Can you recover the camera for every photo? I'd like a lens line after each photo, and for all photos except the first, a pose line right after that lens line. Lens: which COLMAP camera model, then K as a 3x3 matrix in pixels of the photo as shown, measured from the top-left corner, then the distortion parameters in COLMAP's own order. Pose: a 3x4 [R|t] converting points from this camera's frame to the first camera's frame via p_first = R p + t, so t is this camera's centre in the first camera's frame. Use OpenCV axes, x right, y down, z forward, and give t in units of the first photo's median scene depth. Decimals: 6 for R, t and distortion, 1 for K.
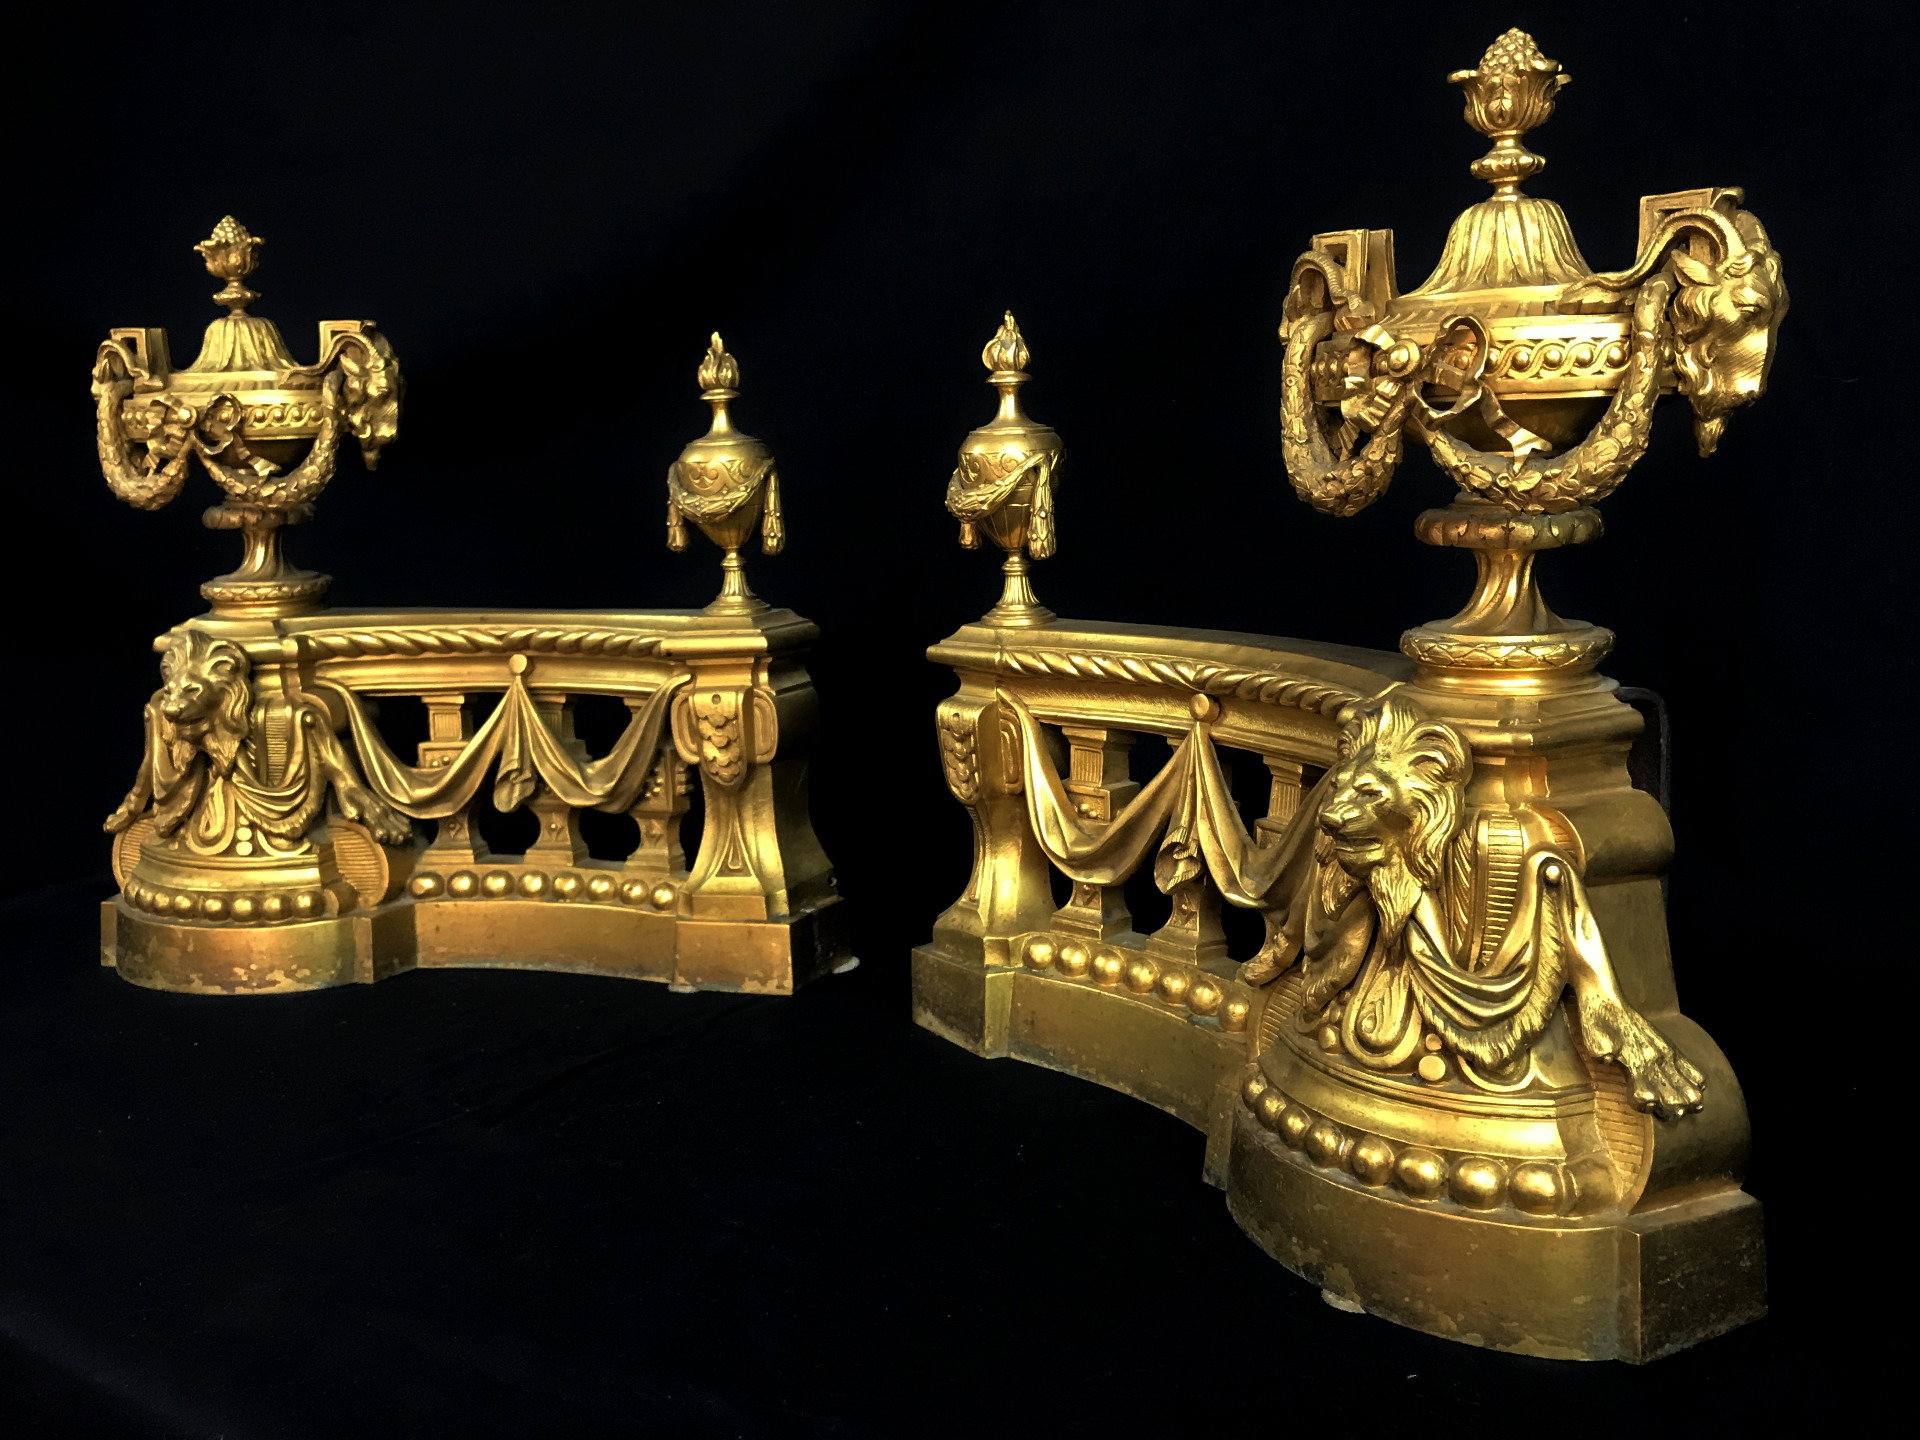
lens RADIAL K [[1803.7, 0, 960.0], [0, 1803.7, 720.0], [0, 0, 1]] dist [0.109494, -0.284522]
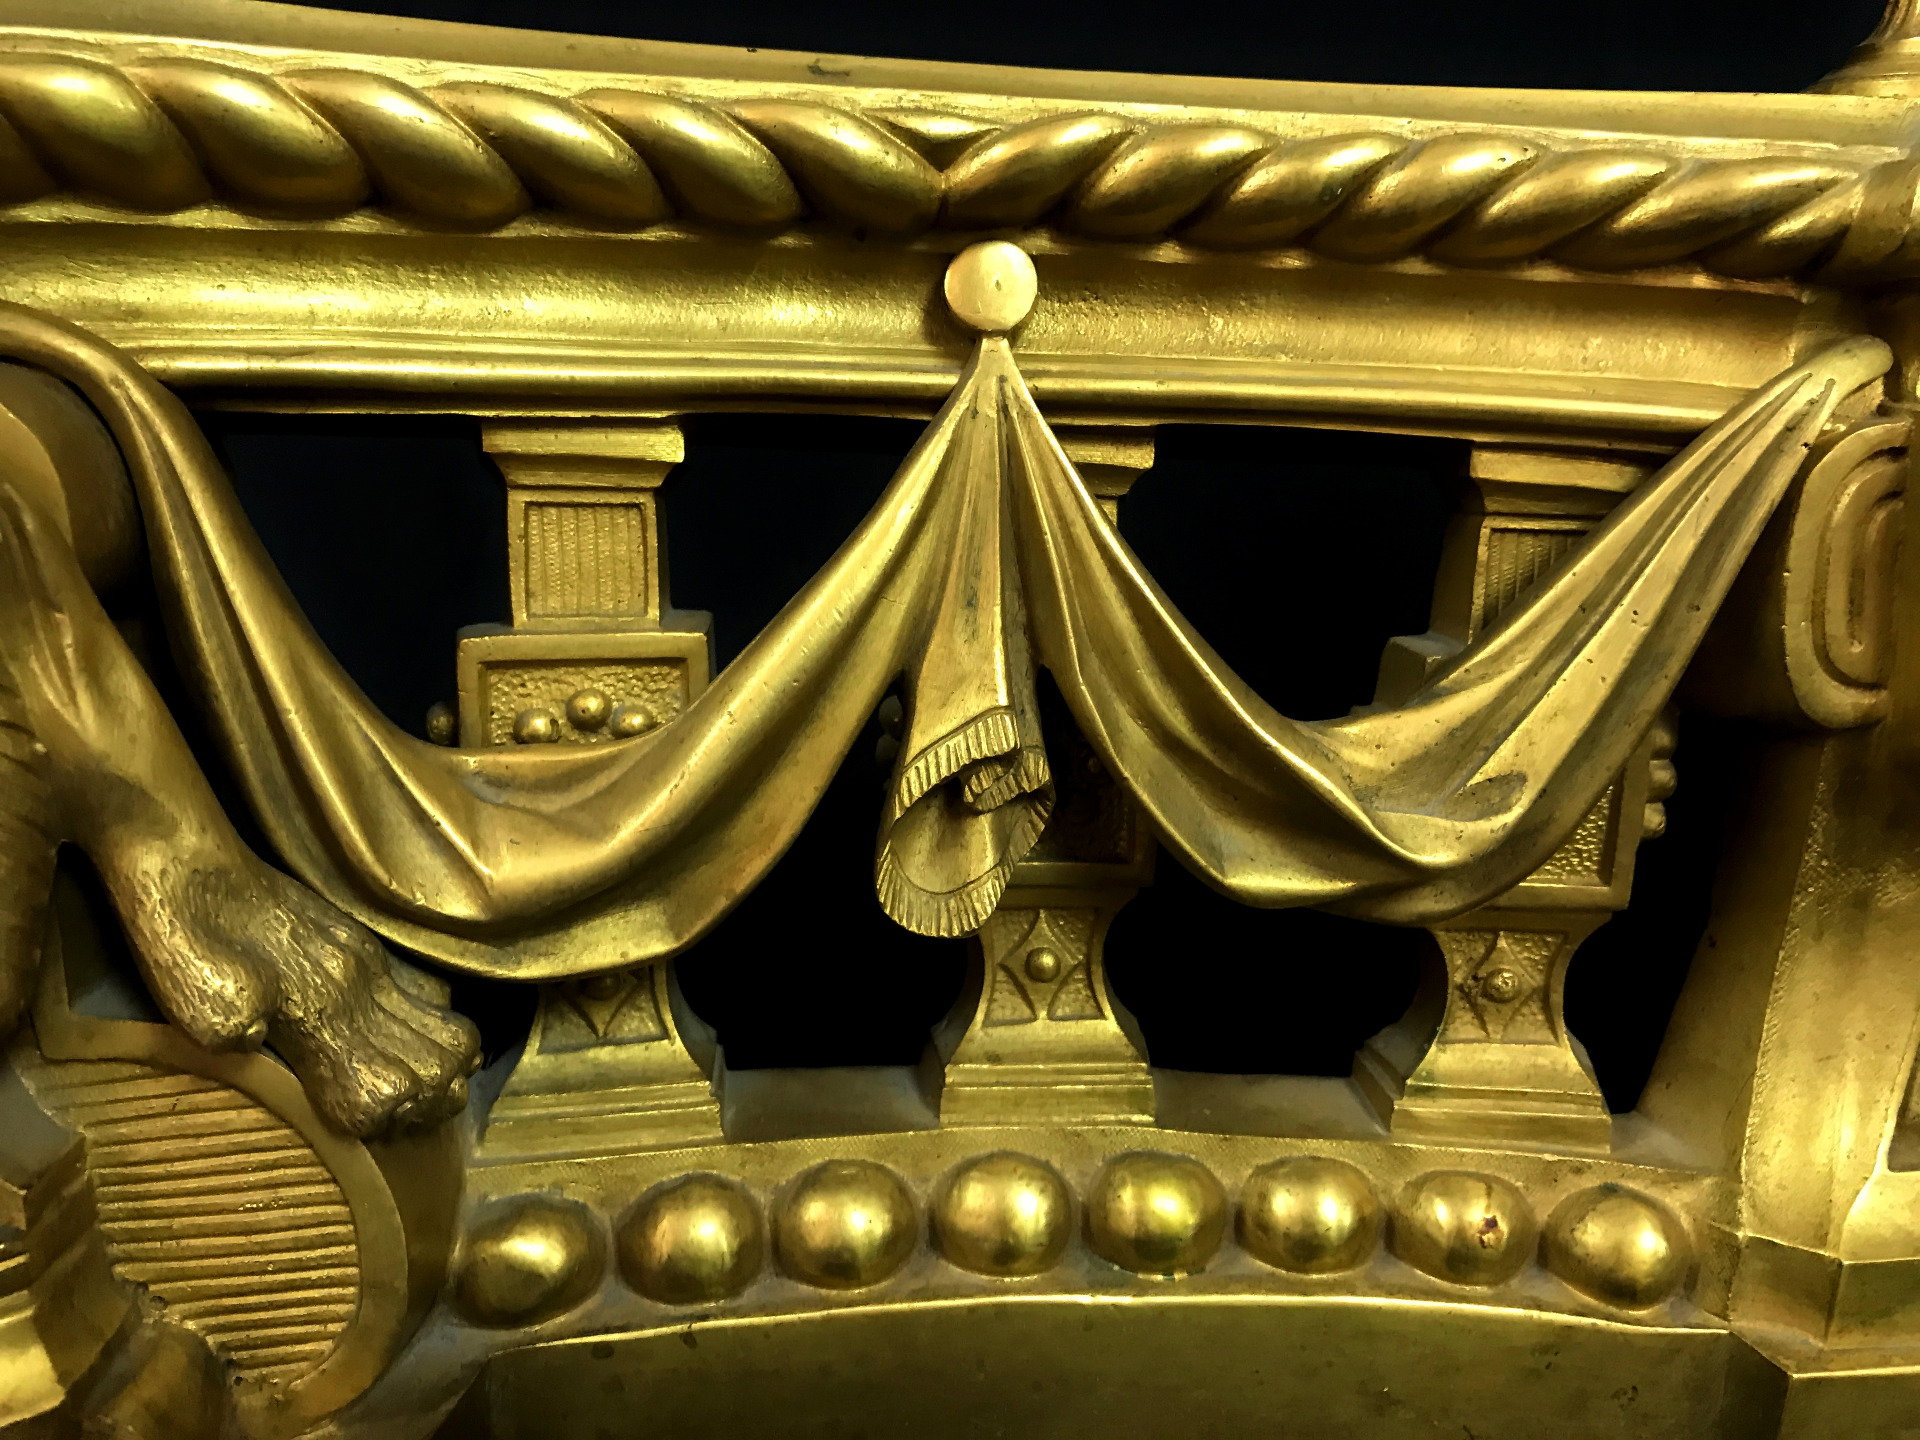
lens RADIAL K [[1646.0, 0, 960.0], [0, 1646.0, 720.0], [0, 0, 1]] dist [0.000010, -0.000599]
pose [[0.921696, -0.024252, 0.387154, -0.346667], [-0.007546, 0.996734, 0.080402, 0.006643], [-0.387840, -0.077028, 0.918503, 0.855217]]
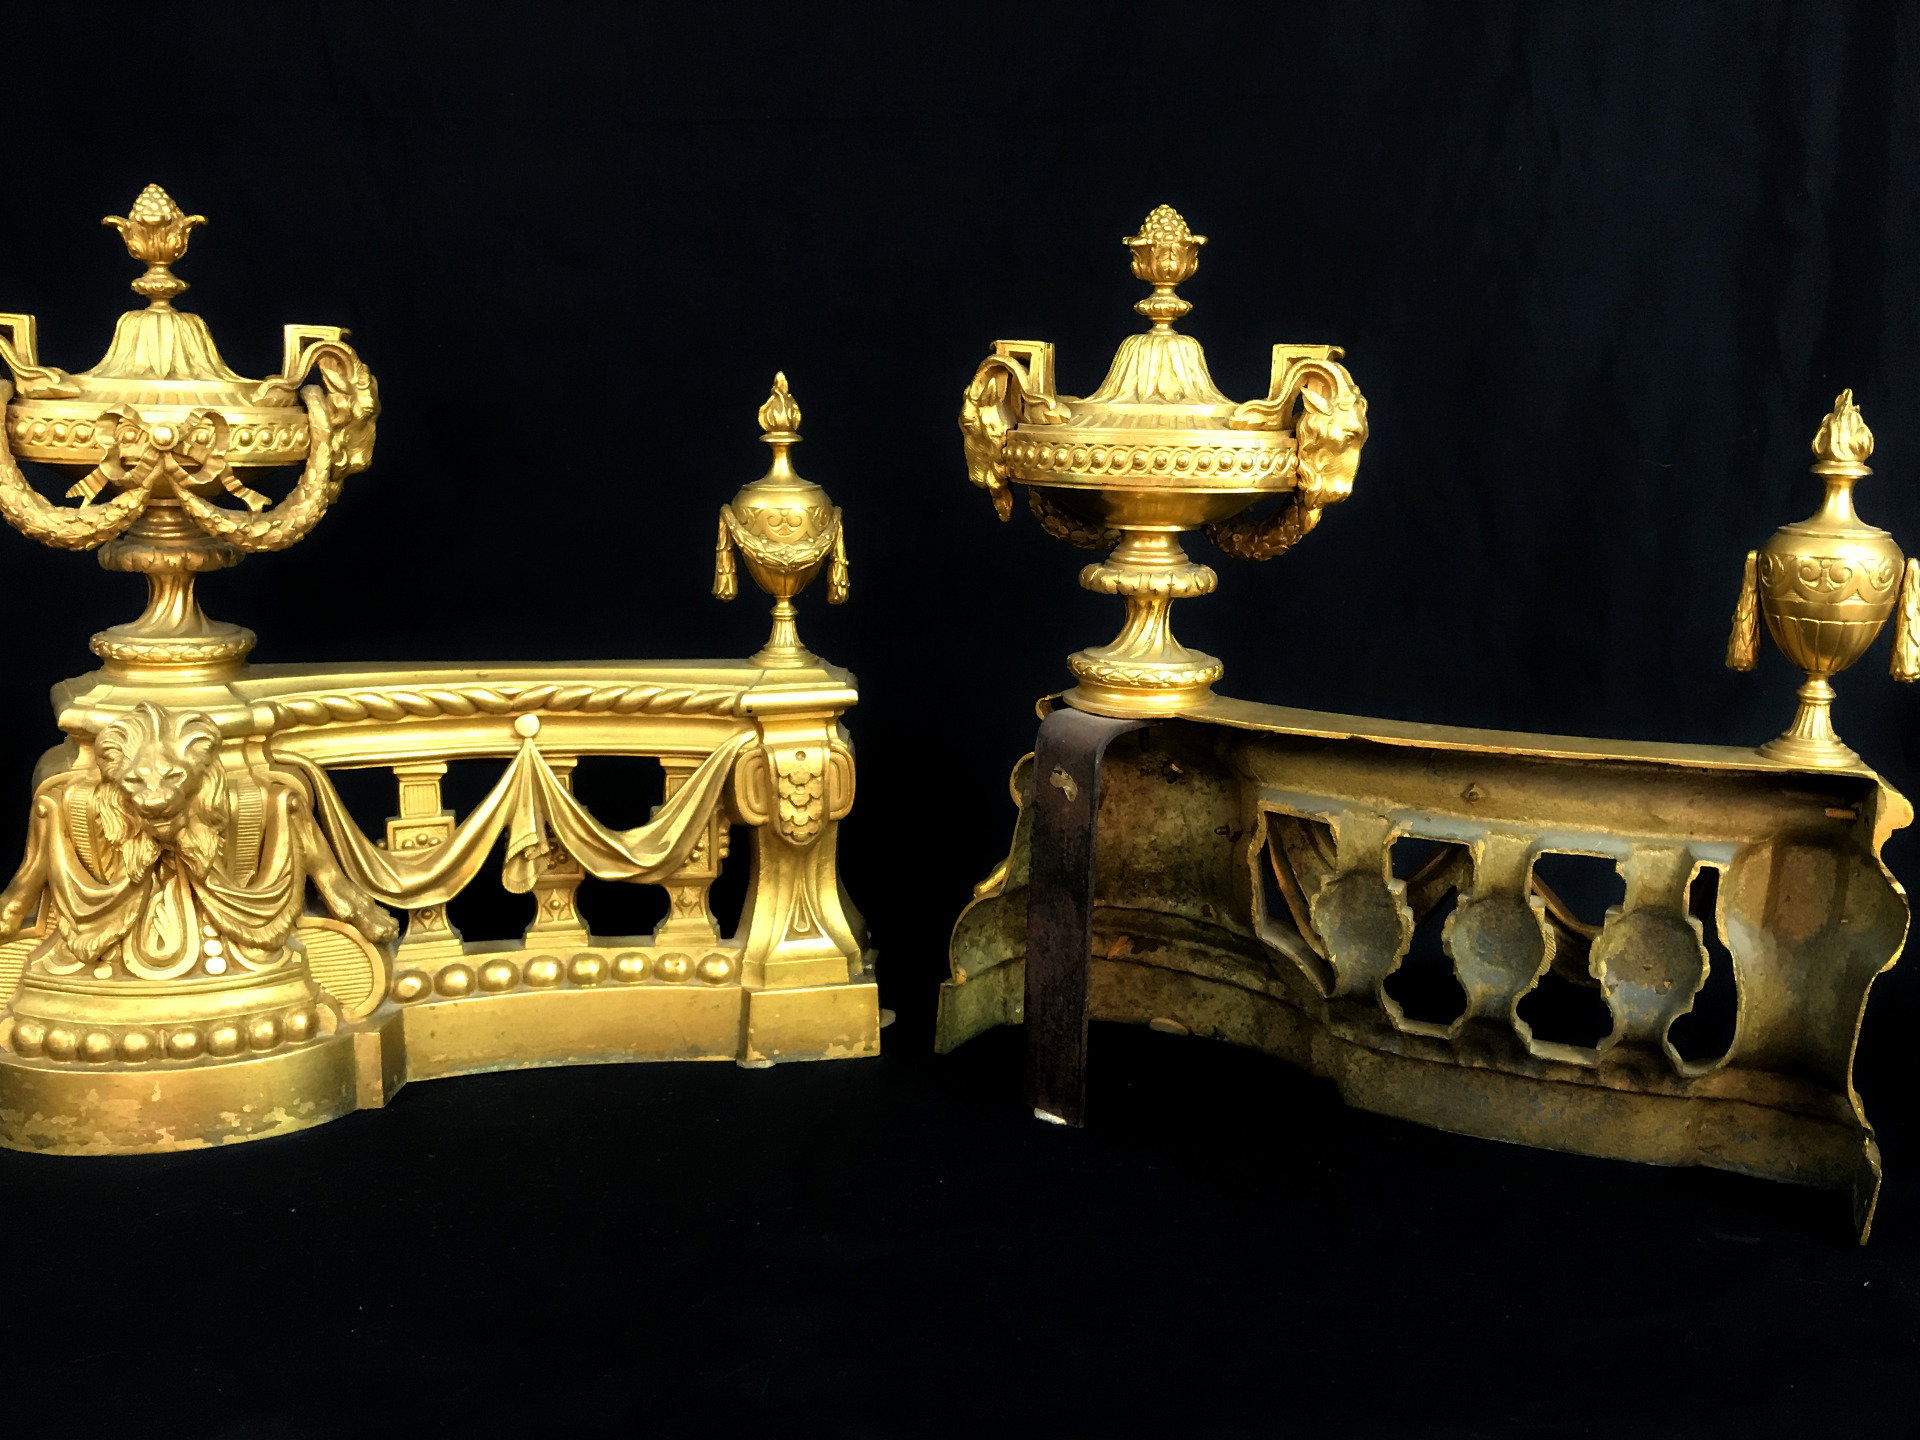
lens RADIAL K [[1809.1, 0, 960.0], [0, 1809.1, 720.0], [0, 0, 1]] dist [0.145860, -0.419946]
pose [[0.858748, -0.037855, 0.510998, -0.547248], [0.035006, 0.999272, 0.015199, -0.042117], [-0.511201, 0.004836, 0.859448, 0.130762]]
